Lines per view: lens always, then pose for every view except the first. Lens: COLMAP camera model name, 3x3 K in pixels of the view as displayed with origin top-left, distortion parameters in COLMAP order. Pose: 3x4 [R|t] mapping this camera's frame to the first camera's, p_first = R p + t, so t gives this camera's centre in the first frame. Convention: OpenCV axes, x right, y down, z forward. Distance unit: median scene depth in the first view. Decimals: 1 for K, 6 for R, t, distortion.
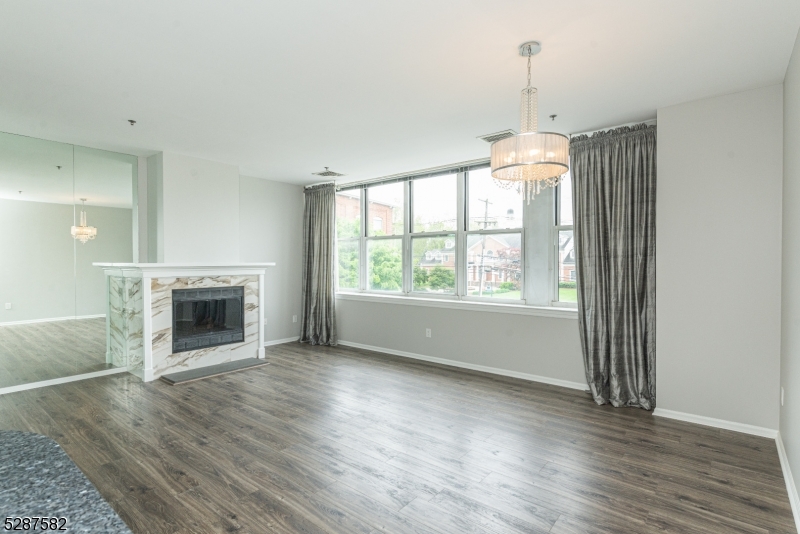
lens RADIAL K [[397.8, 0, 409.4], [0, 397.8, 266.3], [0, 0, 1]] dist [0.003771, 0.000048]
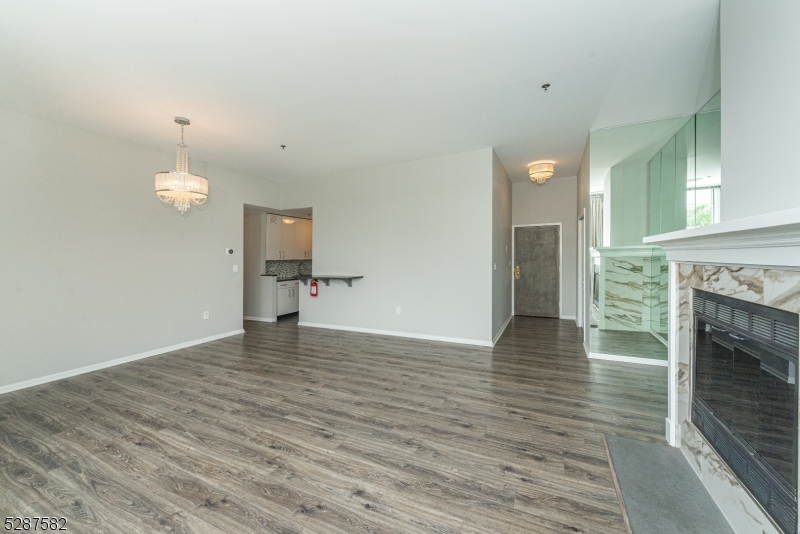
lens RADIAL K [[312.0, 0, 394.9], [0, 312.0, 255.4], [0, 0, 1]] dist [0.001167, -0.000544]
pose [[-0.979501, 0.015096, -0.200873, -0.160959], [0.014739, 0.999886, 0.003276, 0.011529], [0.200900, 0.000248, -0.979612, 1.229554]]
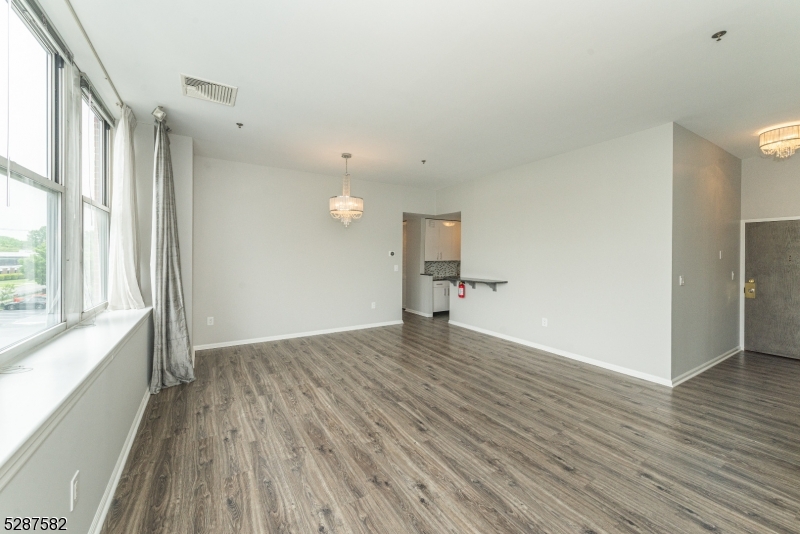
lens RADIAL K [[313.4, 0, 399.1], [0, 313.4, 257.2], [0, 0, 1]] dist [0.010462, -0.006258]
pose [[-0.936562, -0.003256, 0.350487, -0.289258], [0.002074, 0.999888, 0.014832, -0.010341], [-0.350496, 0.014618, -0.936450, 1.248384]]
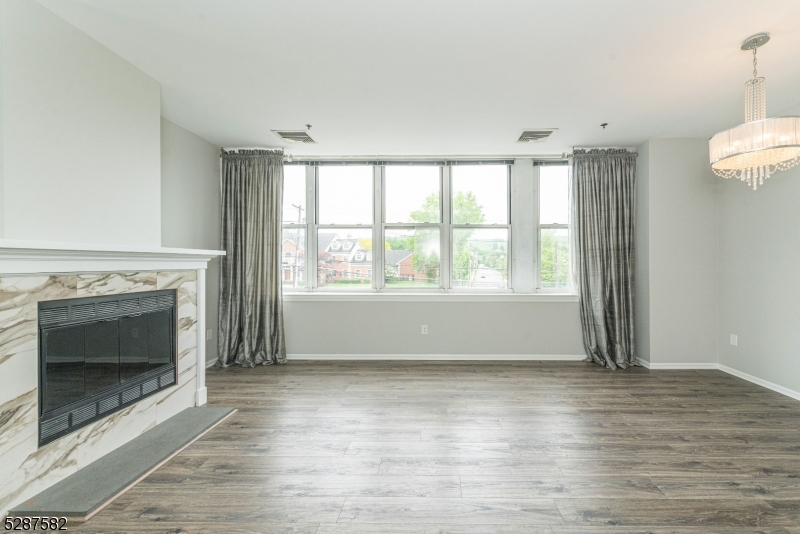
lens RADIAL K [[322.8, 0, 431.4], [0, 322.8, 262.7], [0, 0, 1]] dist [0.000023, -0.000446]
pose [[0.791365, 0.002699, 0.611338, -0.445350], [0.005220, 0.999924, -0.011172, 0.020059], [-0.611322, 0.012033, 0.791291, 0.428614]]
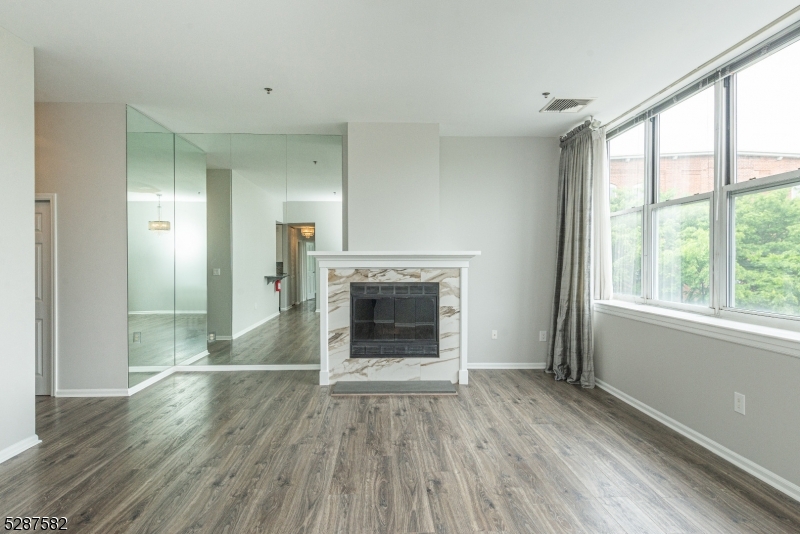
lens RADIAL K [[467.4, 0, 400.0], [0, 467.4, 267.0], [0, 0, 1]] dist [0.005437, 0.000050]
pose [[0.648360, 0.008225, -0.761289, 0.218872], [-0.008952, 0.999955, 0.003180, 0.020124], [0.761281, 0.004753, 0.648405, 0.411354]]
